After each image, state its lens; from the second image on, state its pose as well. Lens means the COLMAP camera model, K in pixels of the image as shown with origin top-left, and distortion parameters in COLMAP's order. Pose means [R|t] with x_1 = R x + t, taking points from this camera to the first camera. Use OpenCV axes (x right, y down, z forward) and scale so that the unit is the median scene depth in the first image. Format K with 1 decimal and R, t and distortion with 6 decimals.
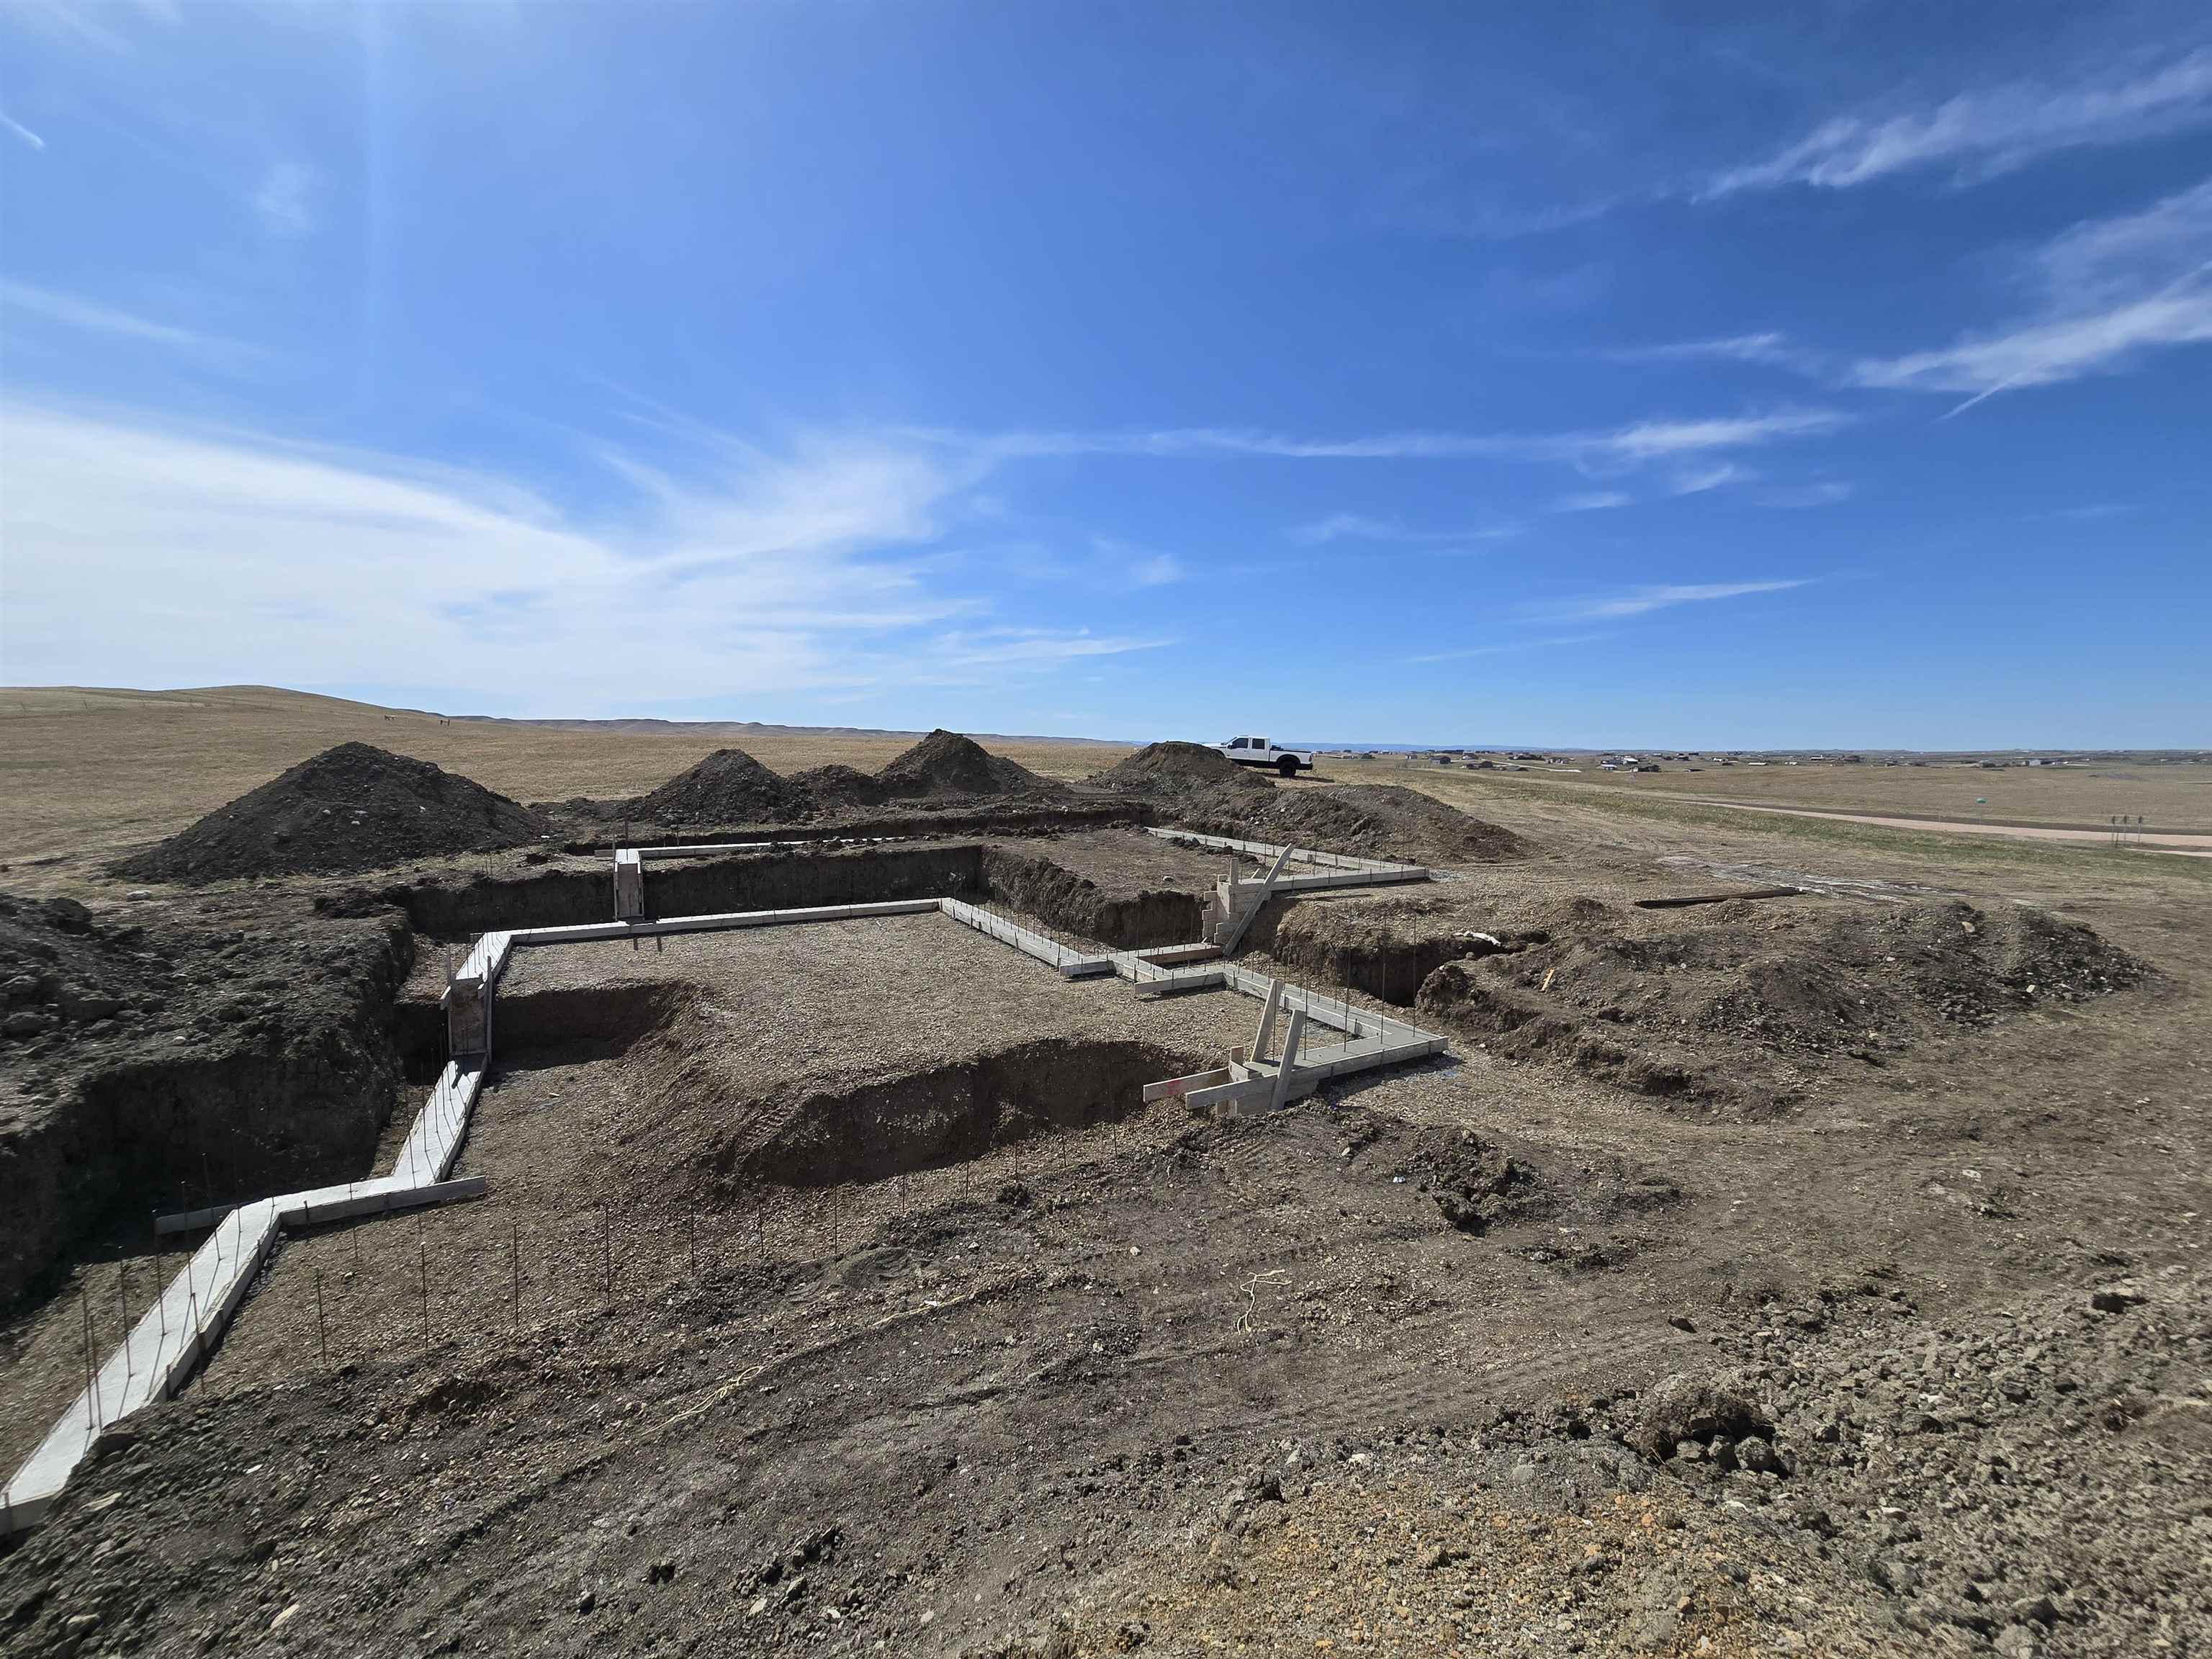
lens RADIAL K [[904.5, 0, 1112.8], [0, 904.5, 836.7], [0, 0, 1]] dist [-0.002205, 0.000095]
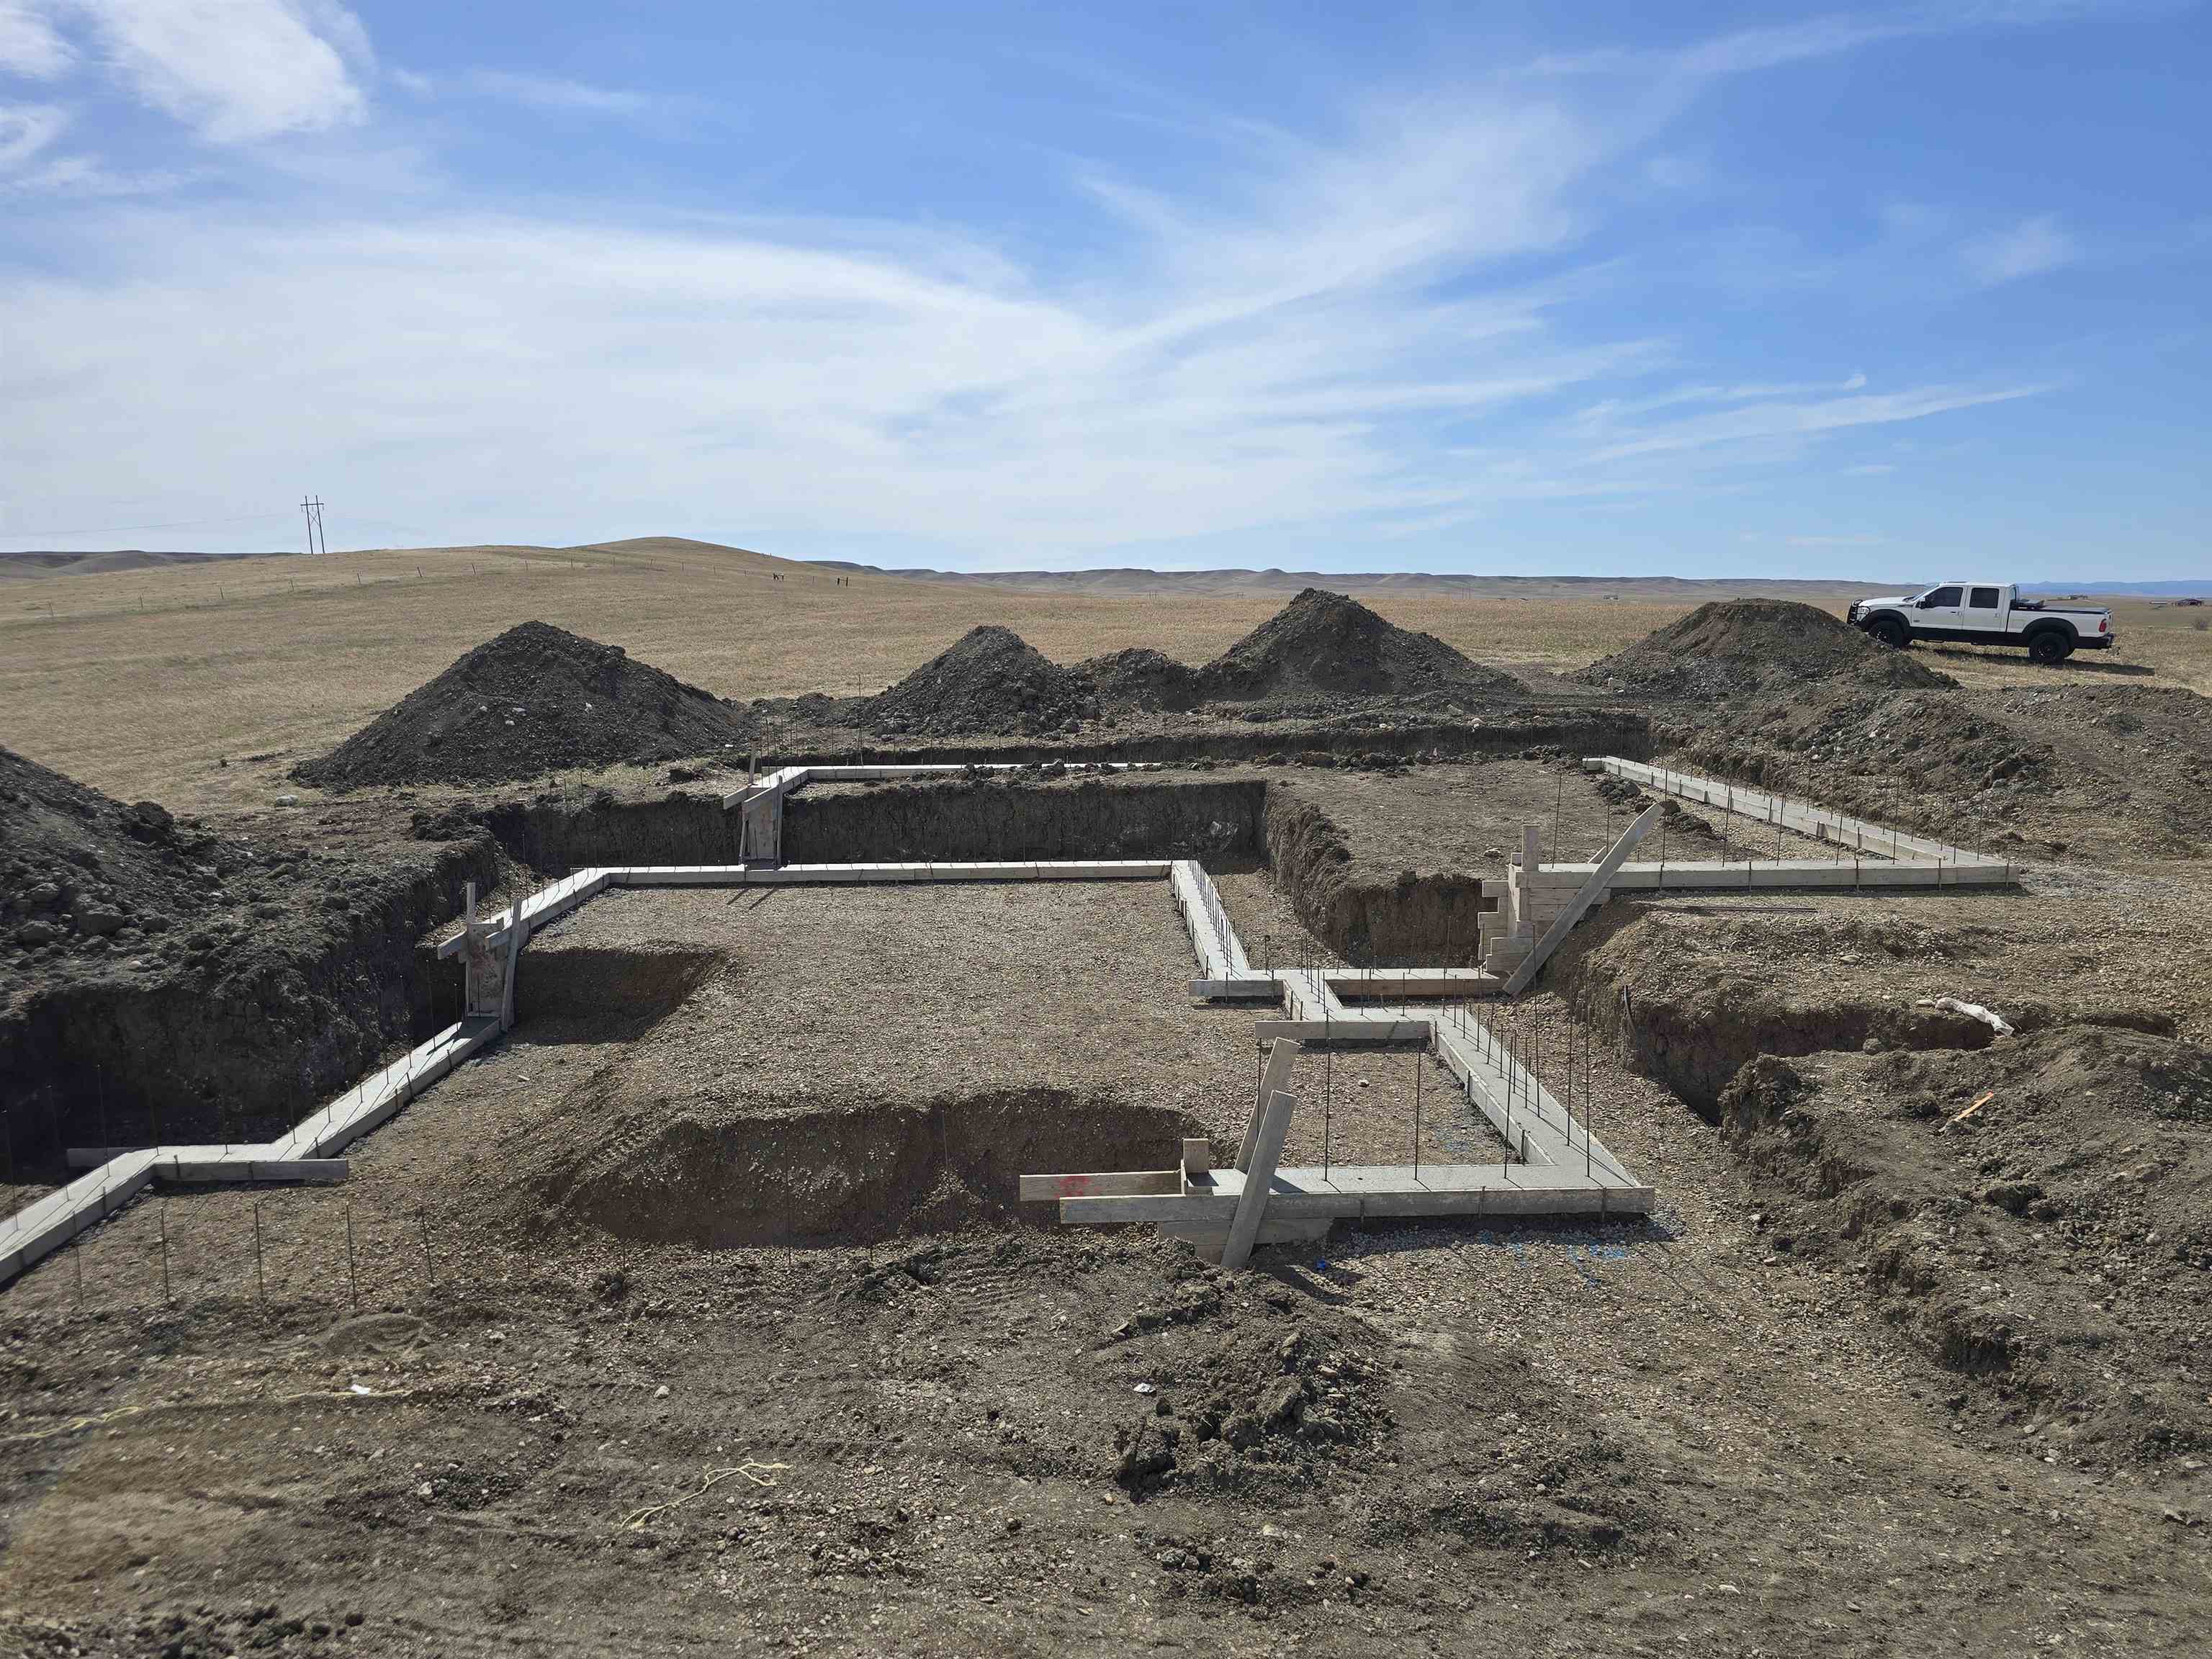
lens RADIAL K [[1486.0, 0, 1130.6], [0, 1486.0, 784.0], [0, 0, 1]] dist [0.045053, -0.034821]
pose [[0.890851, 0.041619, -0.452385, 0.356028], [-0.031401, 0.999054, 0.030077, -0.023588], [0.453209, -0.012588, 0.891315, 0.057547]]
